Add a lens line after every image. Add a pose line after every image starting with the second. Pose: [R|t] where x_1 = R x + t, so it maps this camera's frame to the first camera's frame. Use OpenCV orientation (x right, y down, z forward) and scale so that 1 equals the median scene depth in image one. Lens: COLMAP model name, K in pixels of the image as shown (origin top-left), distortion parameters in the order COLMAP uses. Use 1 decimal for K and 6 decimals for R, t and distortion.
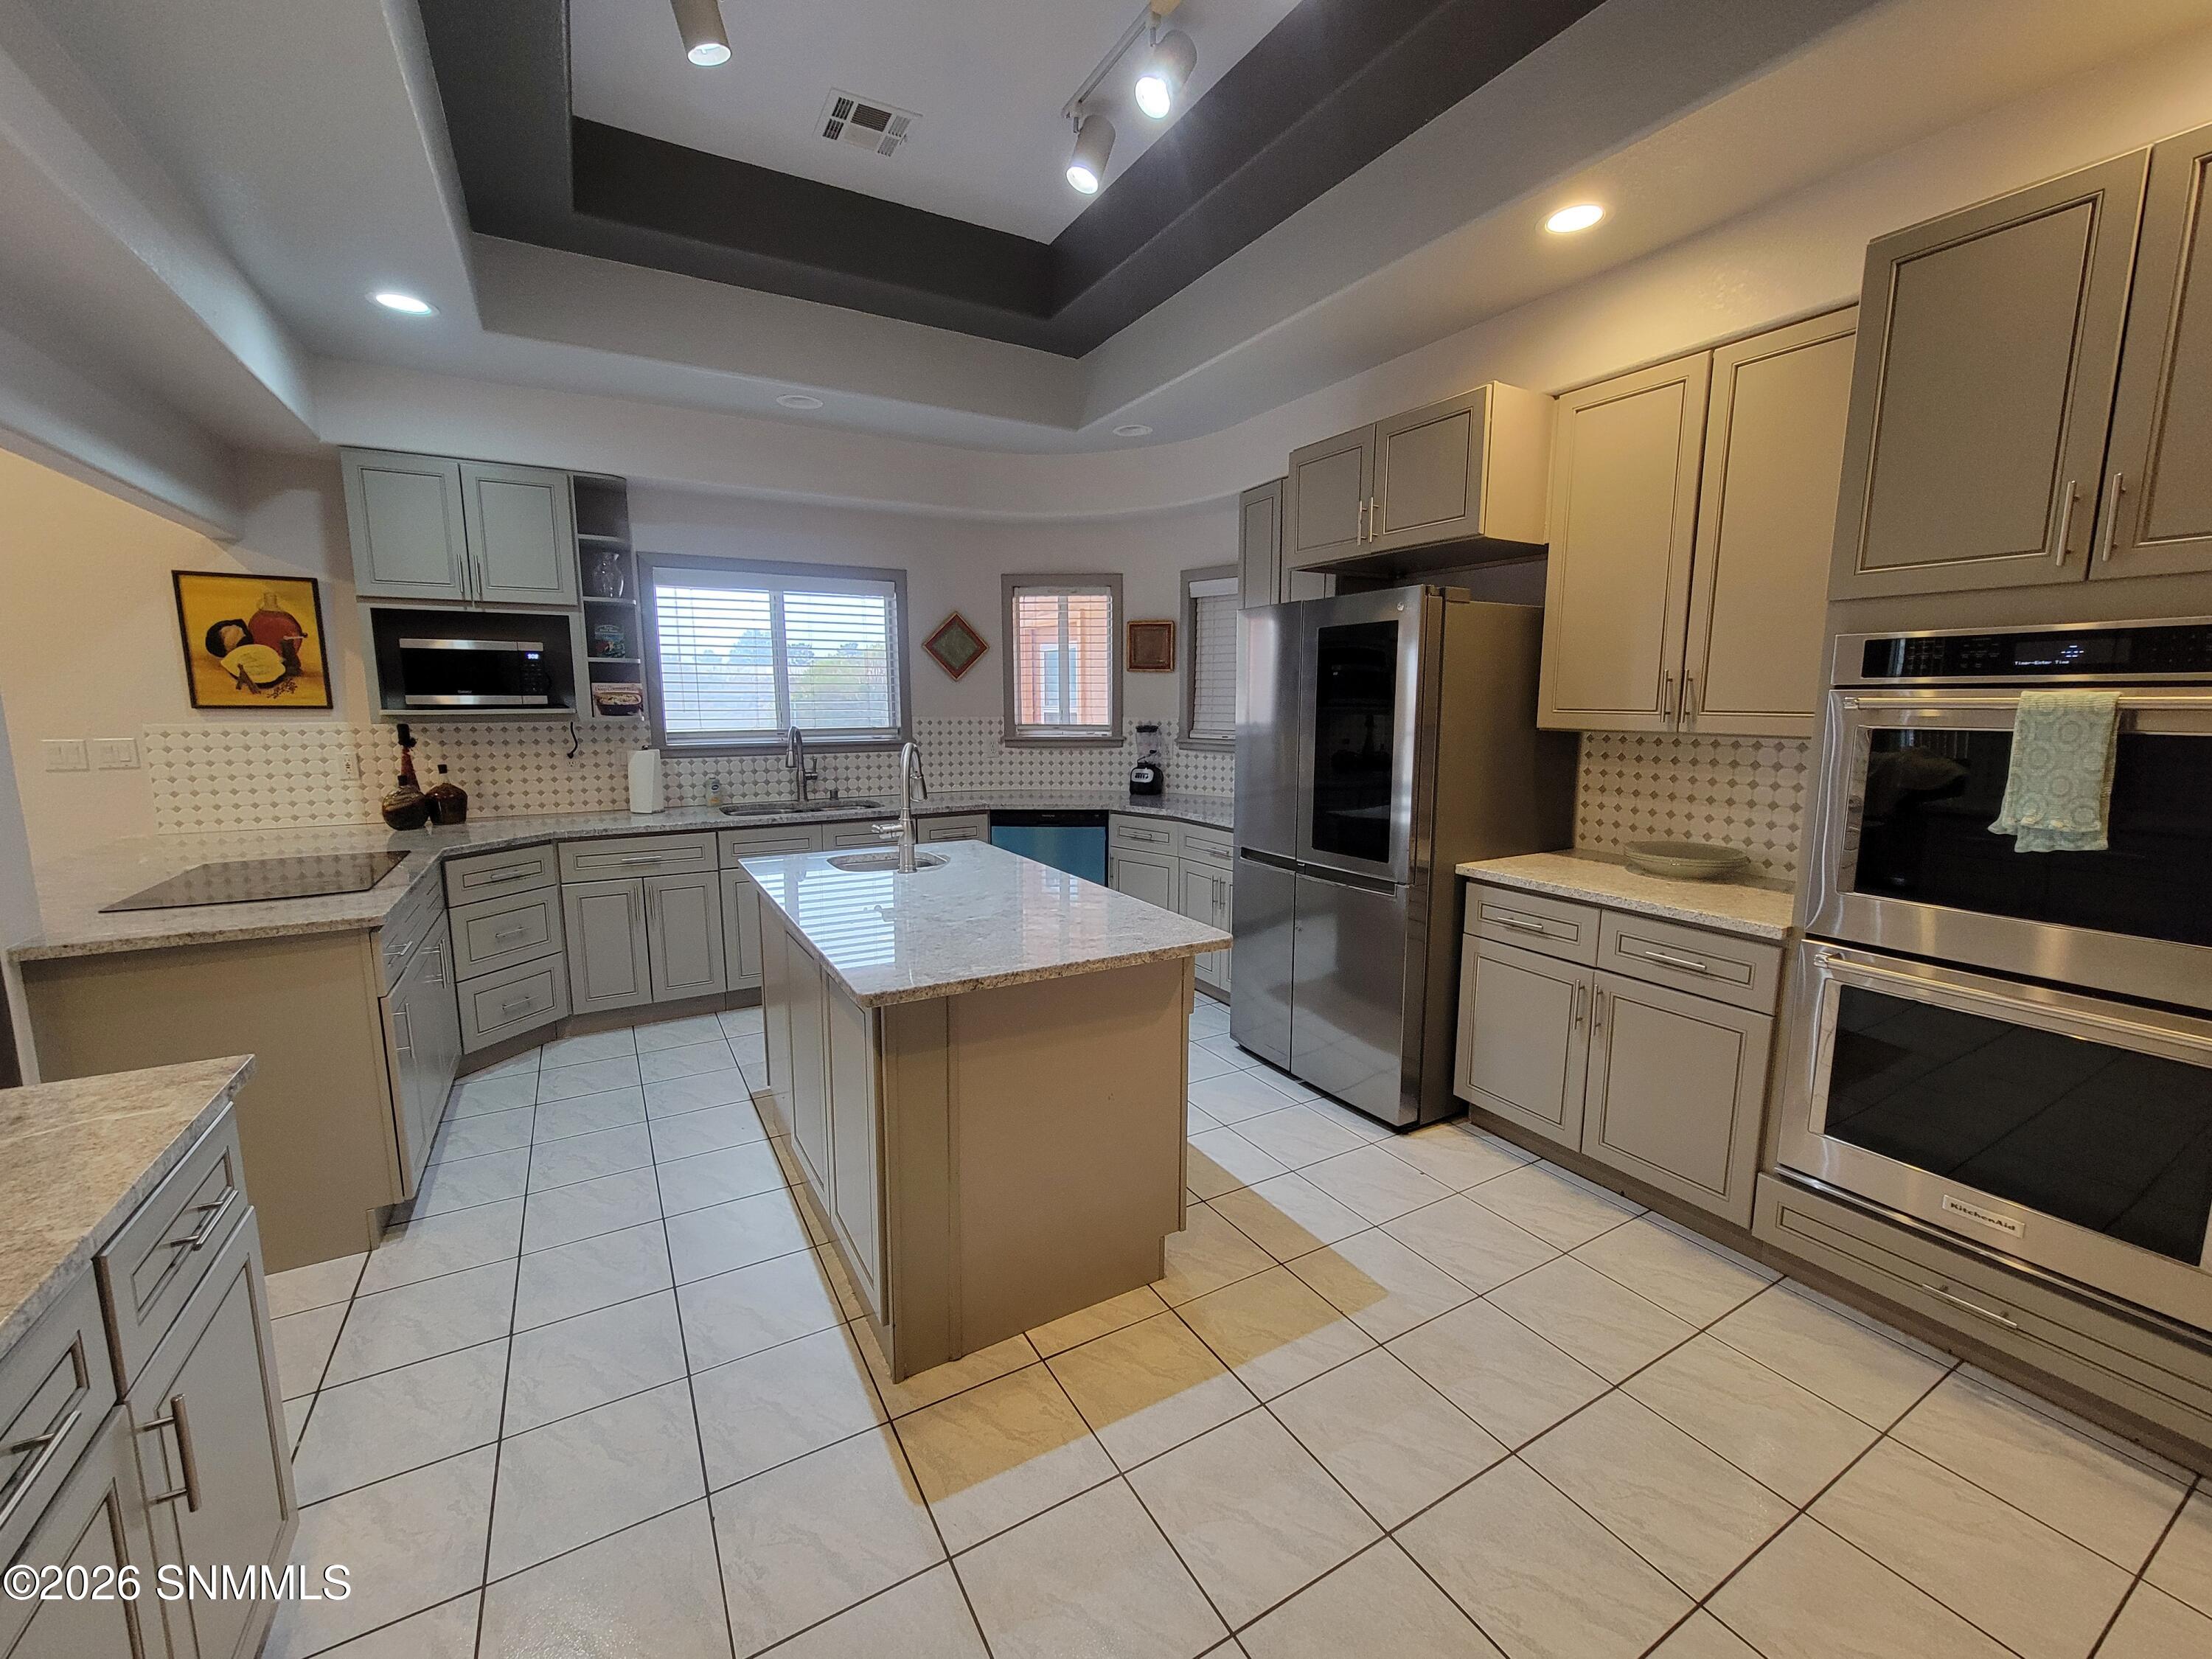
lens RADIAL K [[901.2, 0, 1110.6], [0, 901.2, 833.0], [0, 0, 1]] dist [-0.001641, -0.000554]
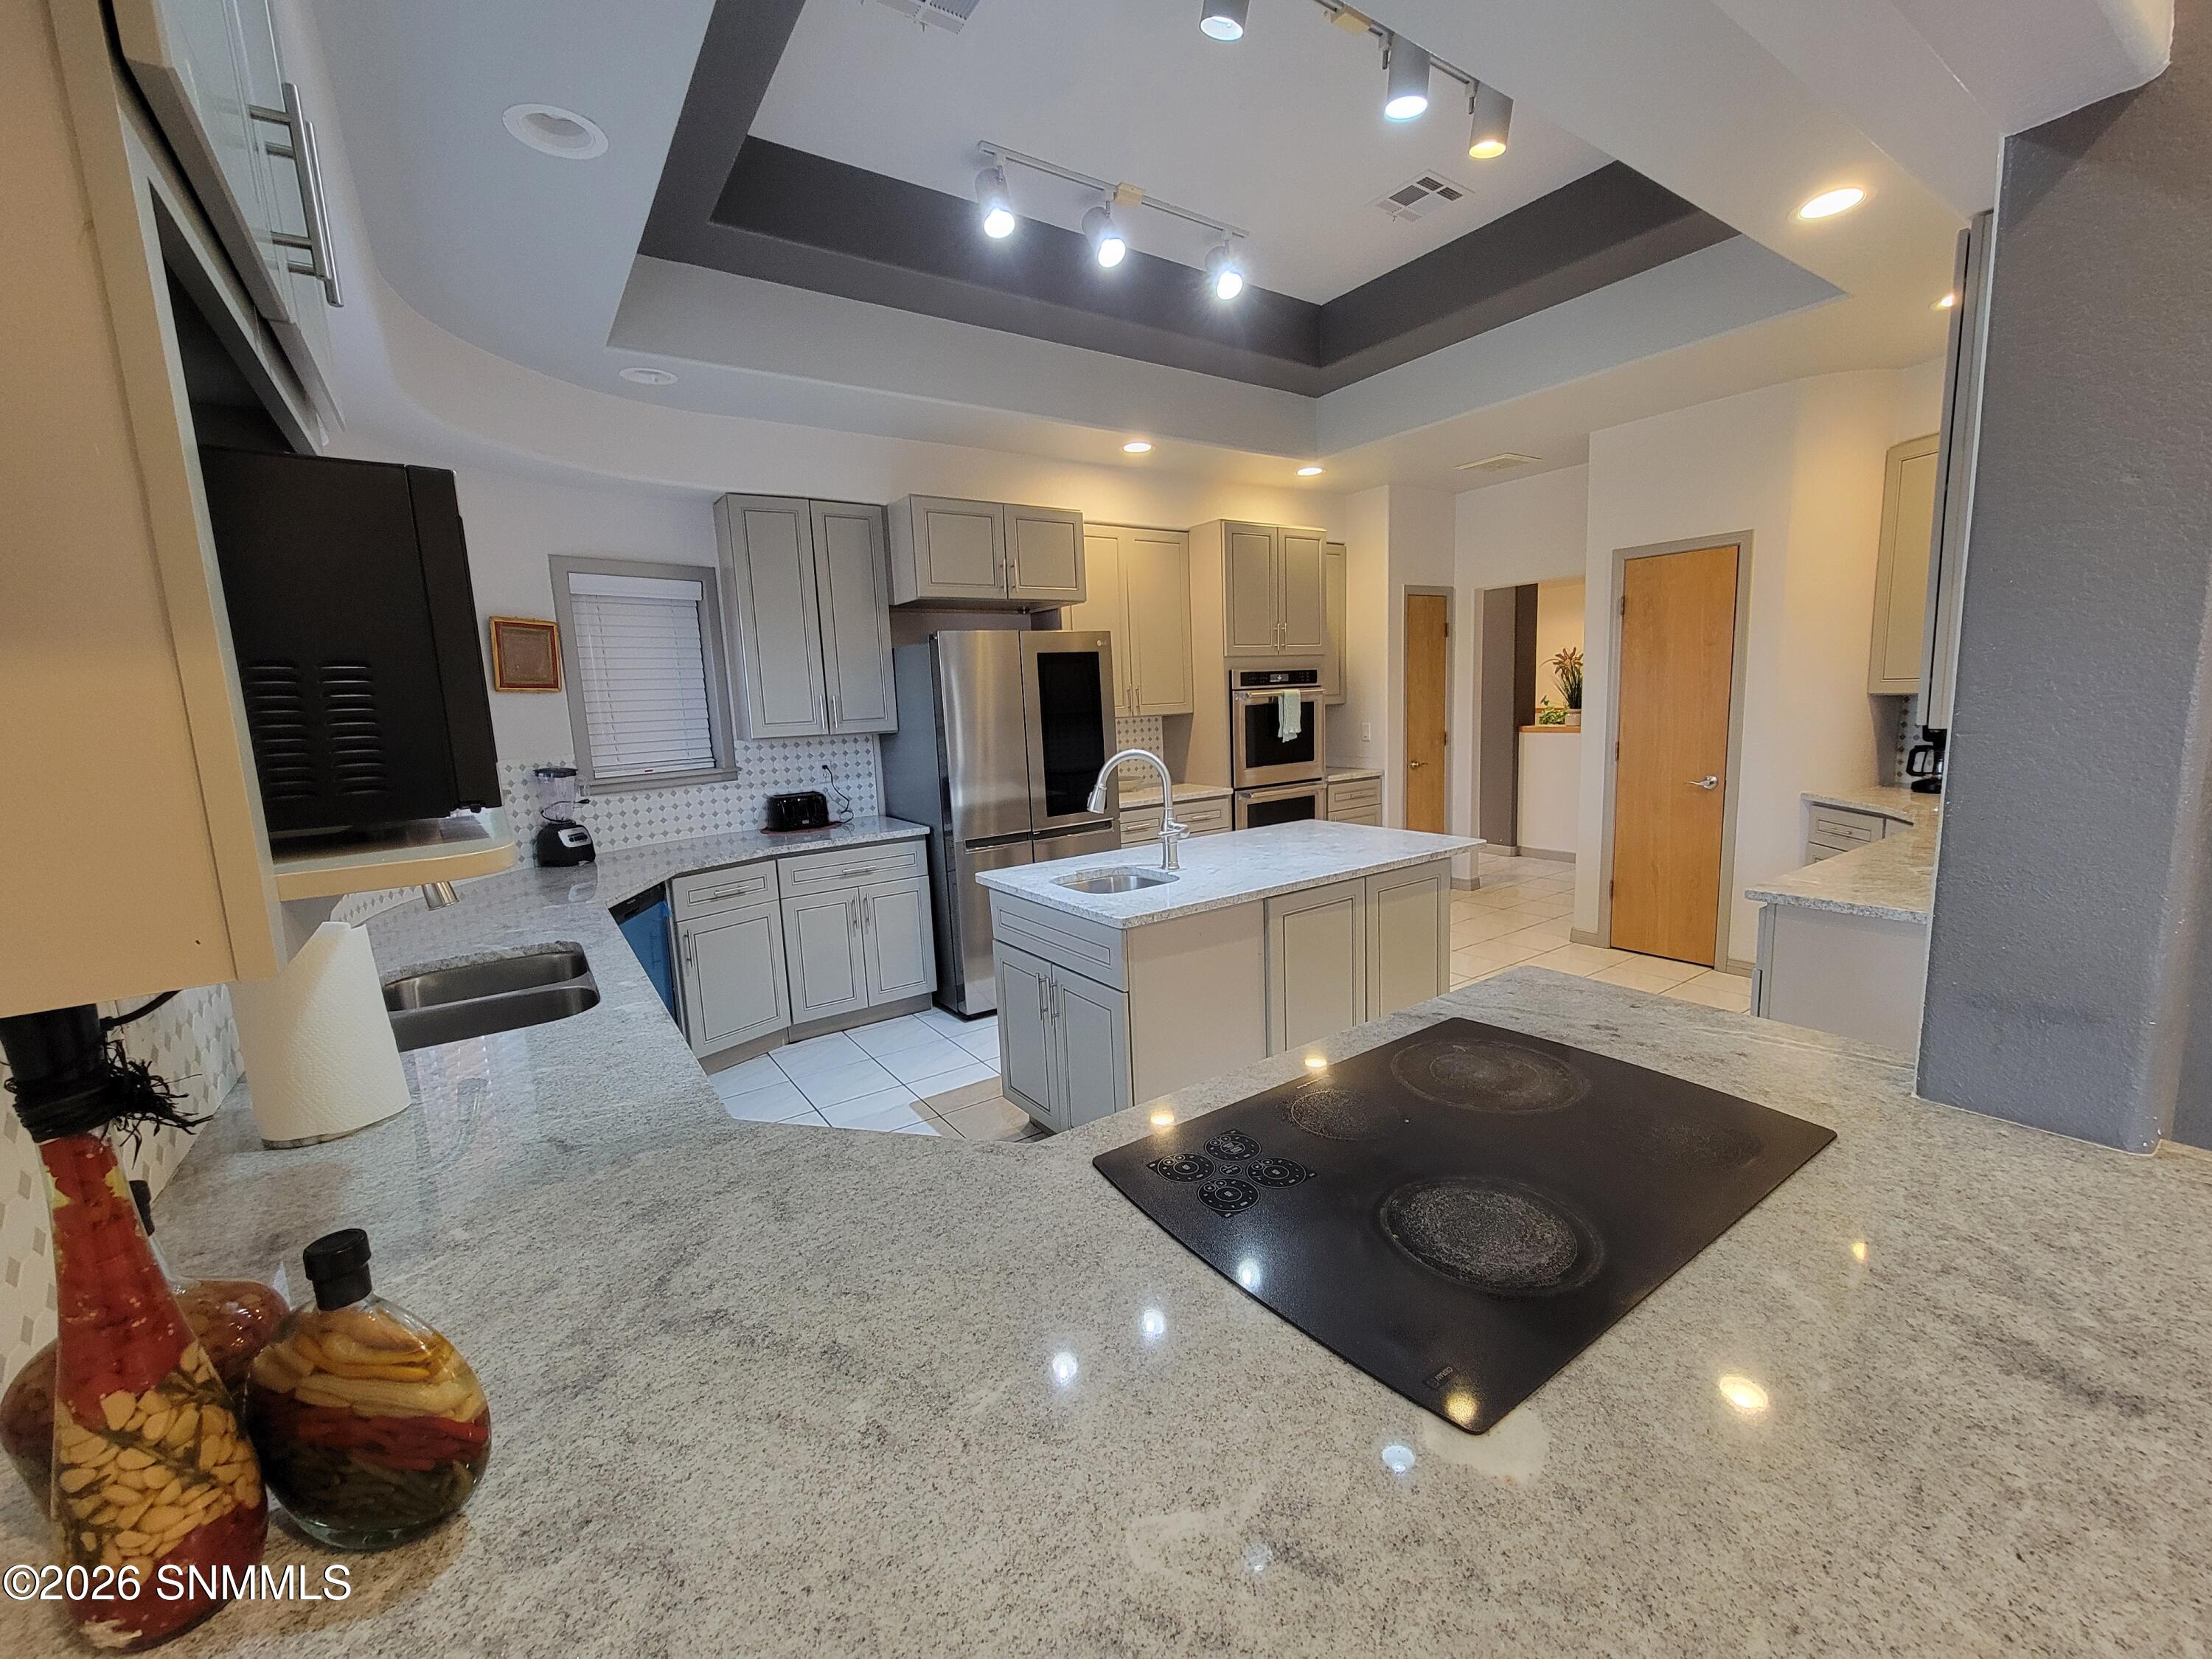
lens RADIAL K [[901.2, 0, 1114.9], [0, 901.2, 824.4], [0, 0, 1]] dist [-0.001641, -0.000554]
pose [[-0.094099, -0.139482, 0.985743, -0.918433], [0.192264, 0.968951, 0.155460, -0.133810], [-0.976821, 0.204151, -0.064360, 0.821925]]
